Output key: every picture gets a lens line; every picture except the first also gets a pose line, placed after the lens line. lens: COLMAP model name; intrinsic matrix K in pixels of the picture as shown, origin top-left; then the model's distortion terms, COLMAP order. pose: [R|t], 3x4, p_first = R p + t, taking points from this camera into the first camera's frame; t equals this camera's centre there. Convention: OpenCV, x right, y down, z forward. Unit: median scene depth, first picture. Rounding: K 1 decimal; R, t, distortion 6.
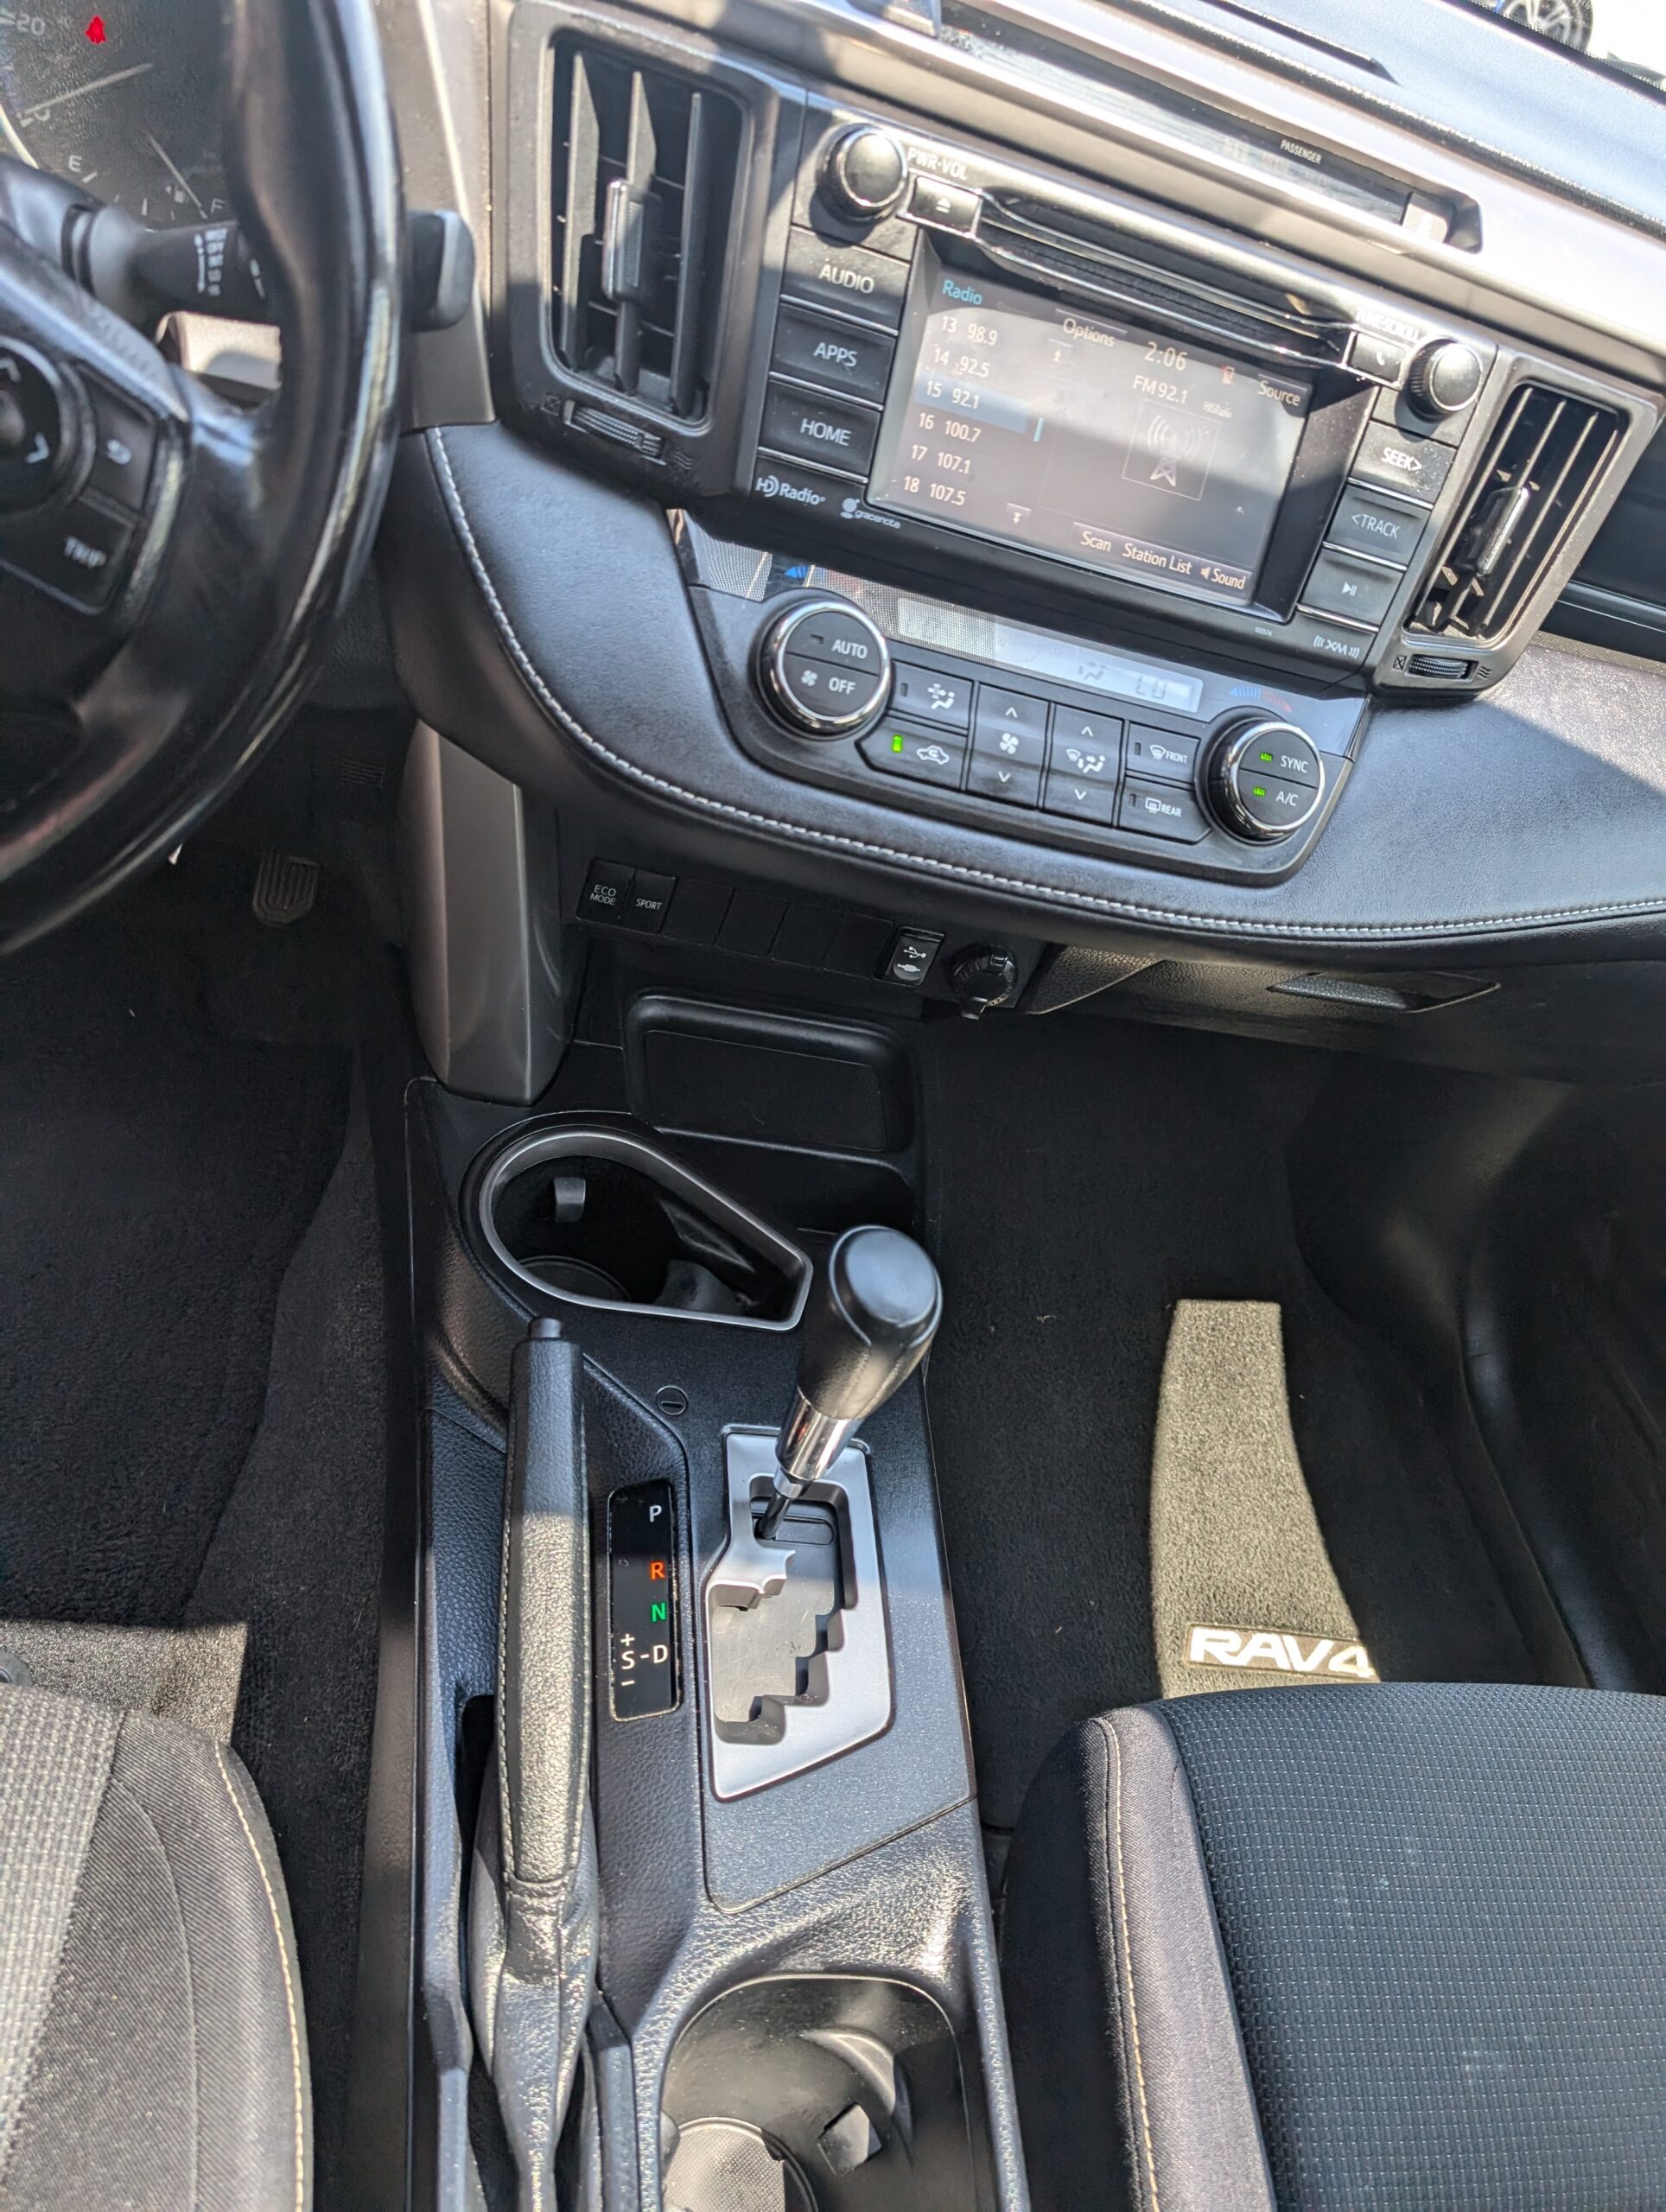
lens RADIAL K [[1597.8, 0, 833.0], [0, 1597.8, 1106.0], [0, 0, 1]] dist [0.003155, -0.006189]
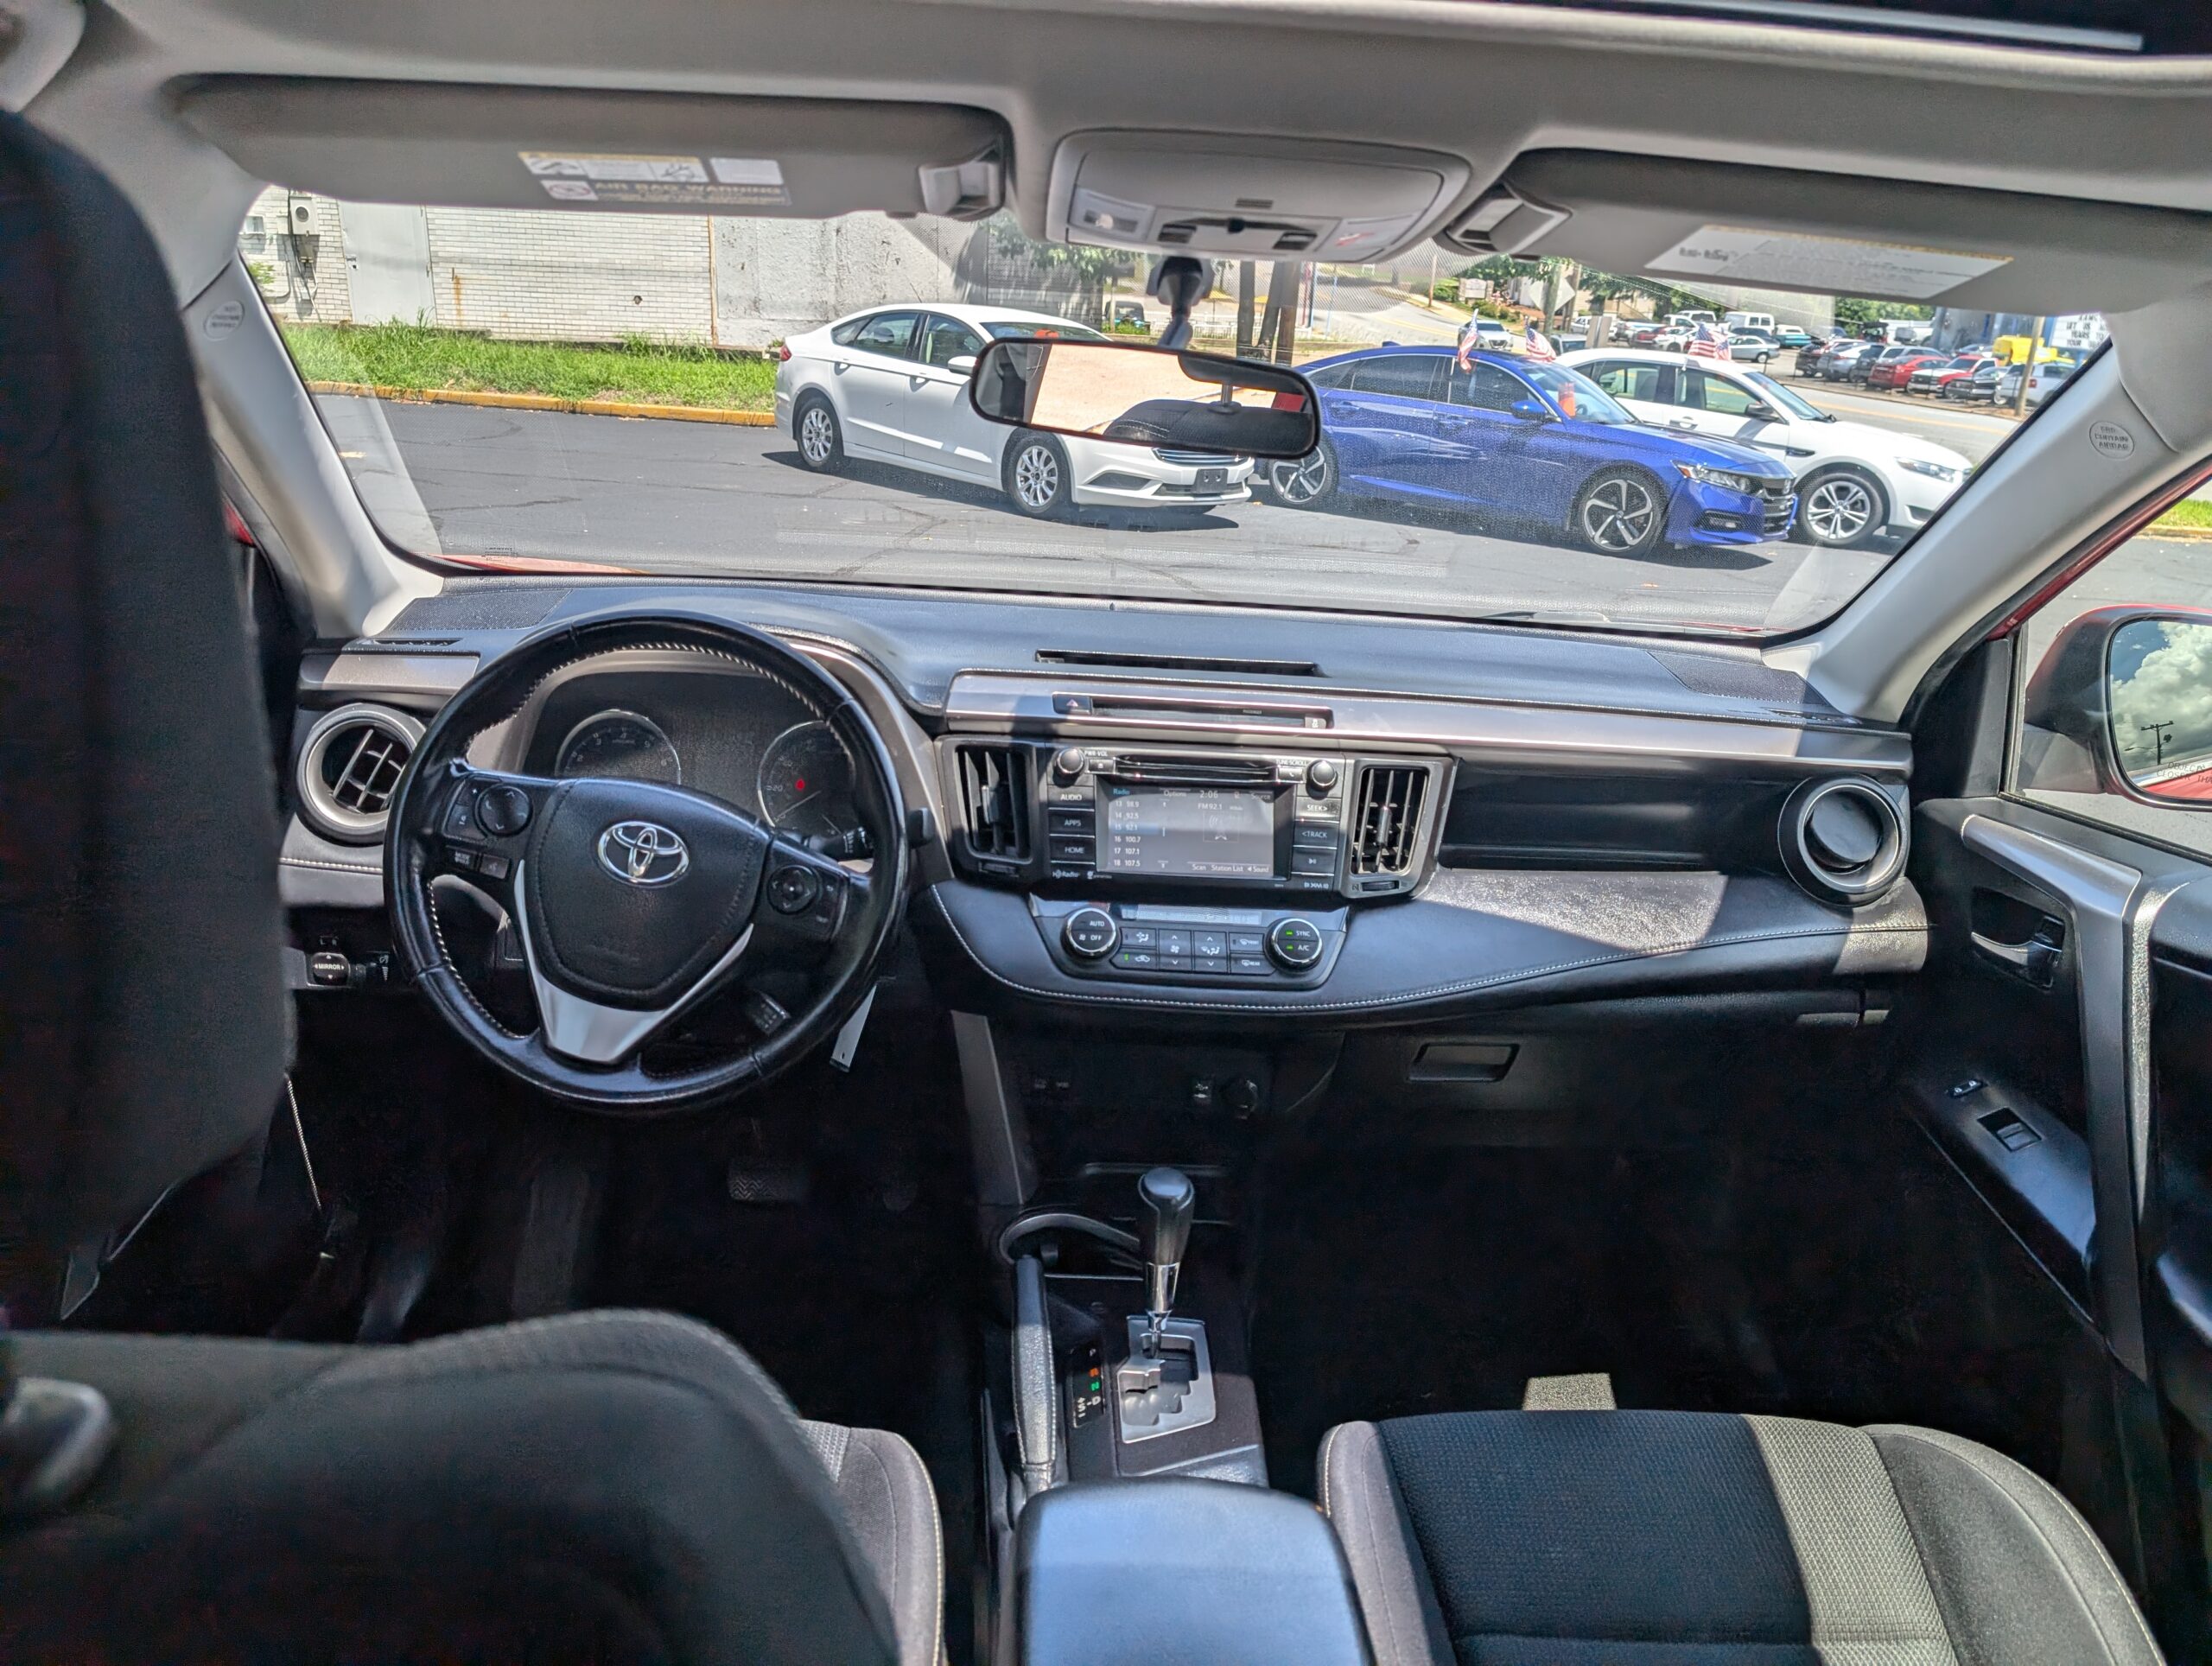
lens RADIAL K [[1609.5, 0, 1106.0], [0, 1609.5, 833.0], [0, 0, 1]] dist [0.013804, -0.014512]
pose [[0.961683, -0.235280, -0.140743, 0.389911], [0.140960, 0.864629, -0.482232, 0.765116], [0.235150, 0.443915, 0.864664, -1.172954]]
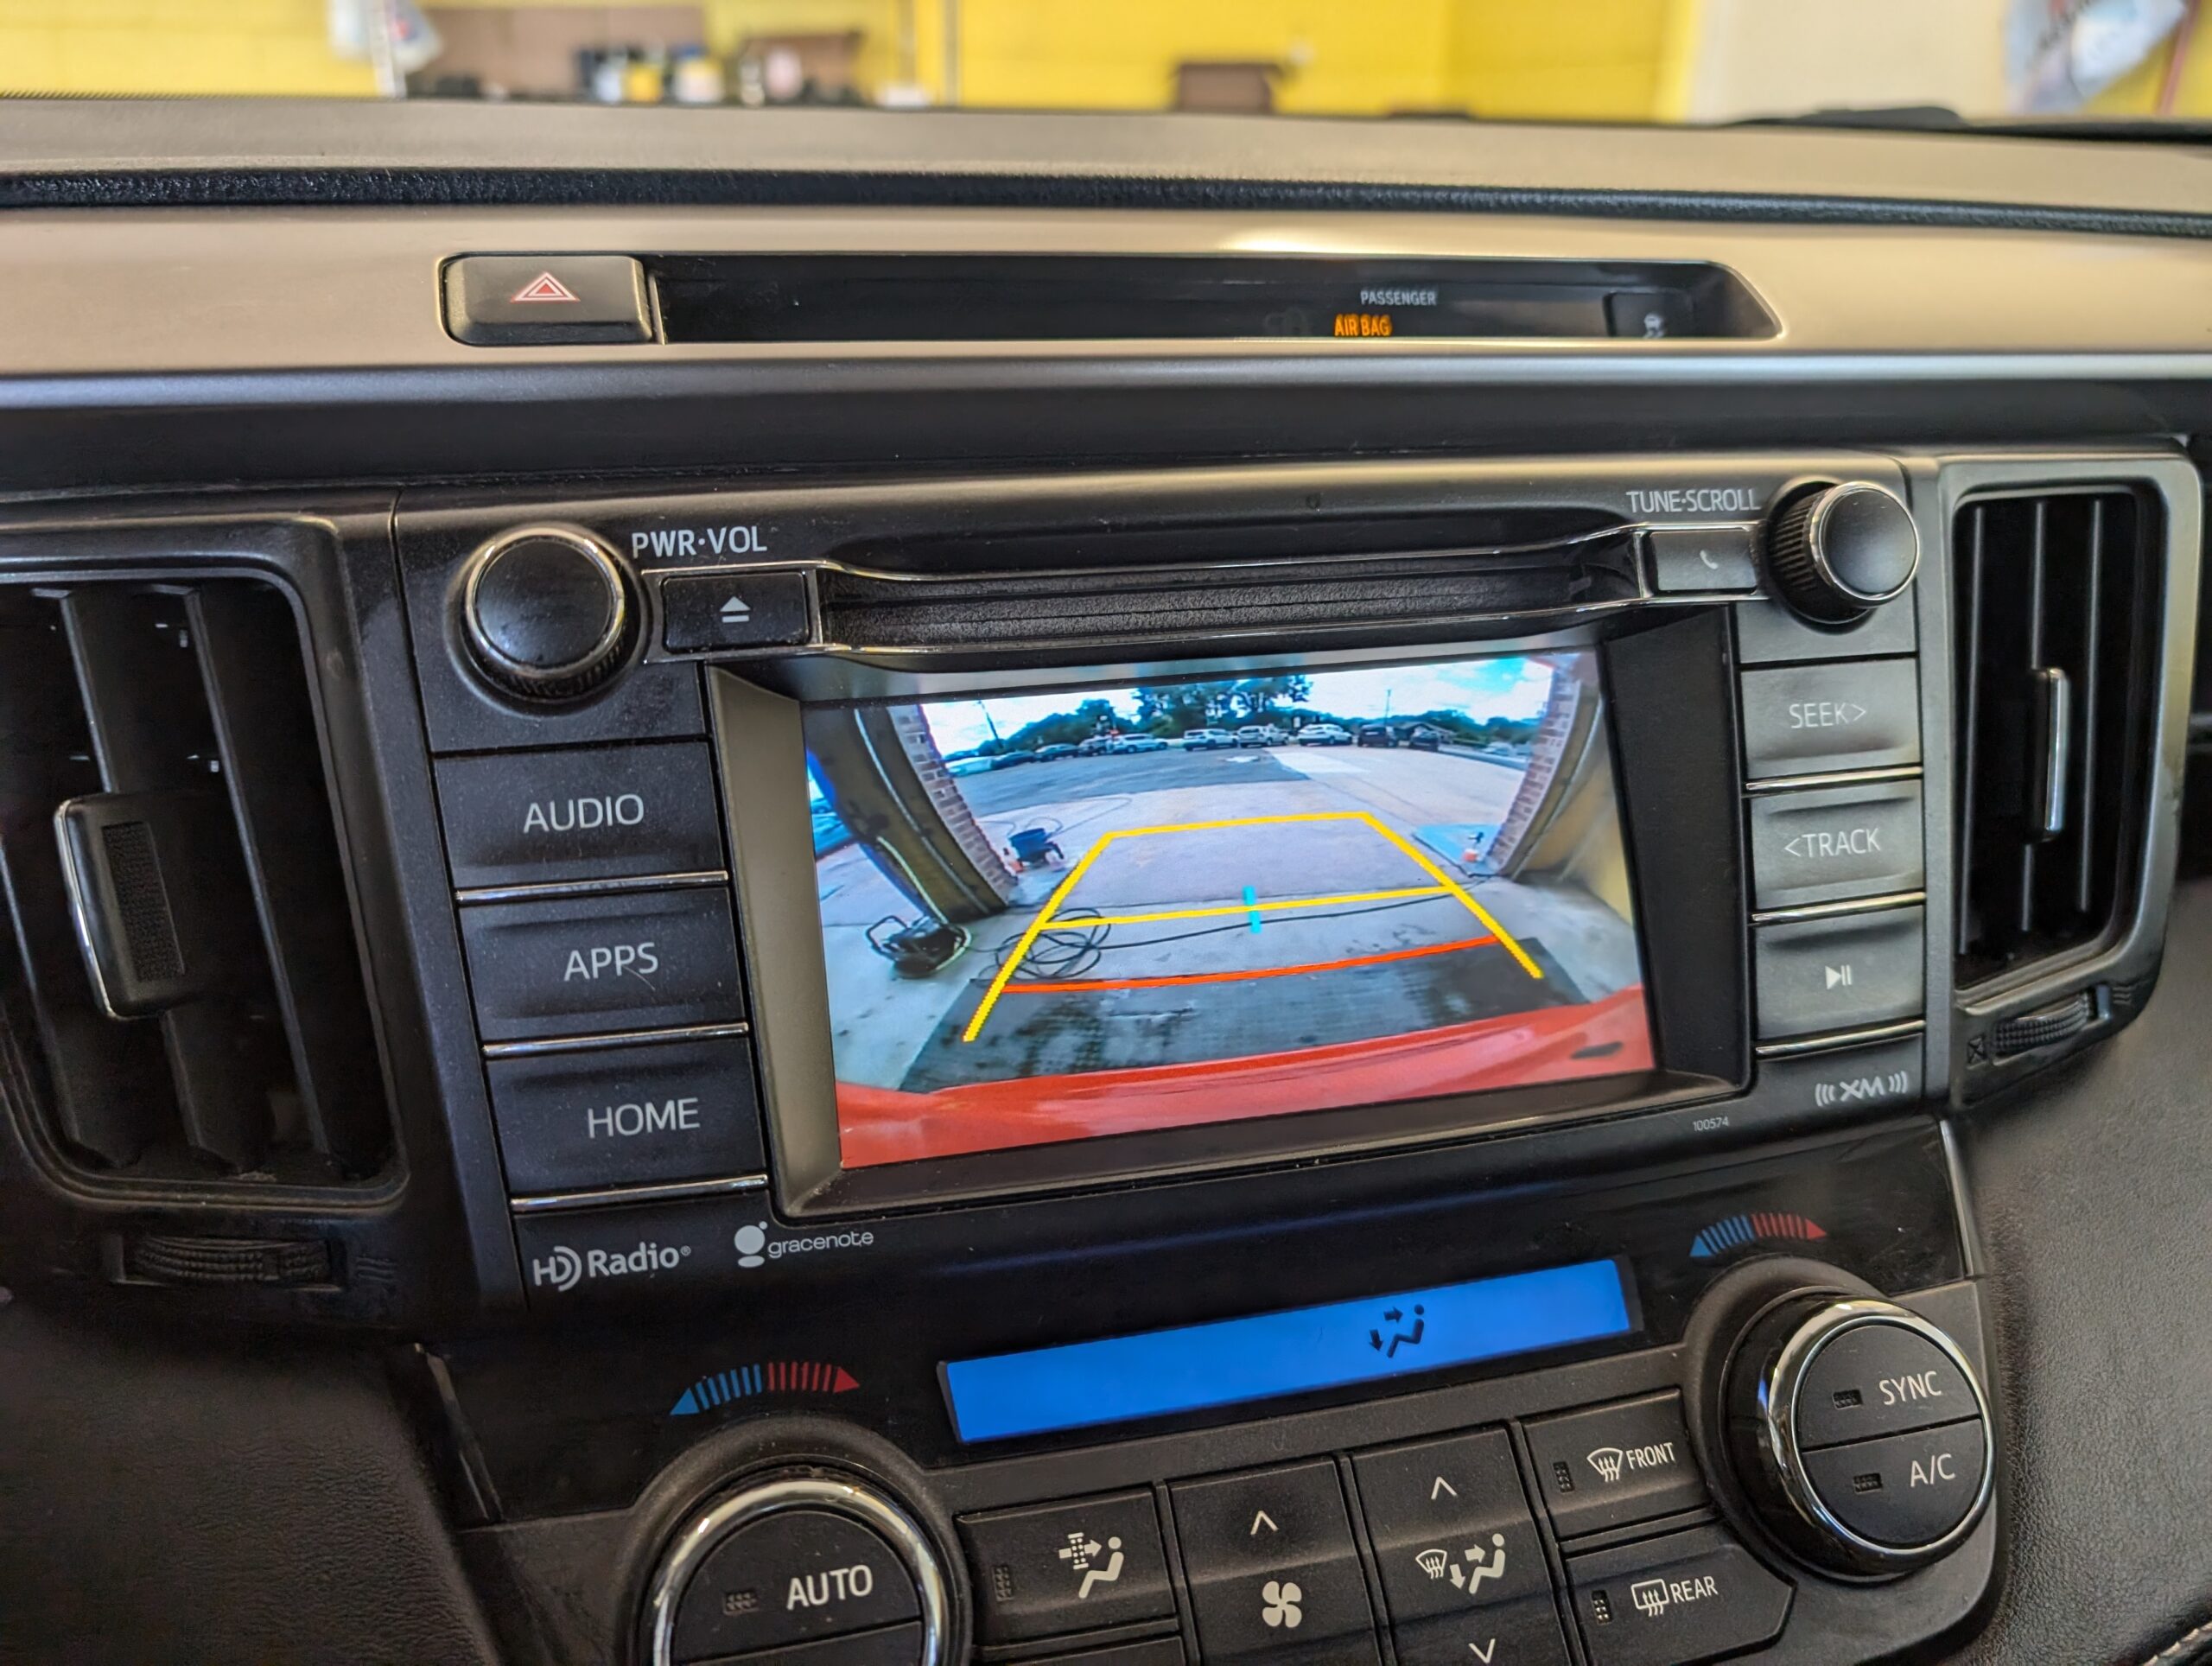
lens RADIAL K [[1636.3, 0, 1106.0], [0, 1636.3, 833.0], [0, 0, 1]] dist [0.004429, 0.000950]
pose [[0.941648, -0.336526, 0.007013, 0.131975], [0.320076, 0.888781, -0.328054, -0.280907], [0.104165, 0.311156, 0.944633, 0.518556]]
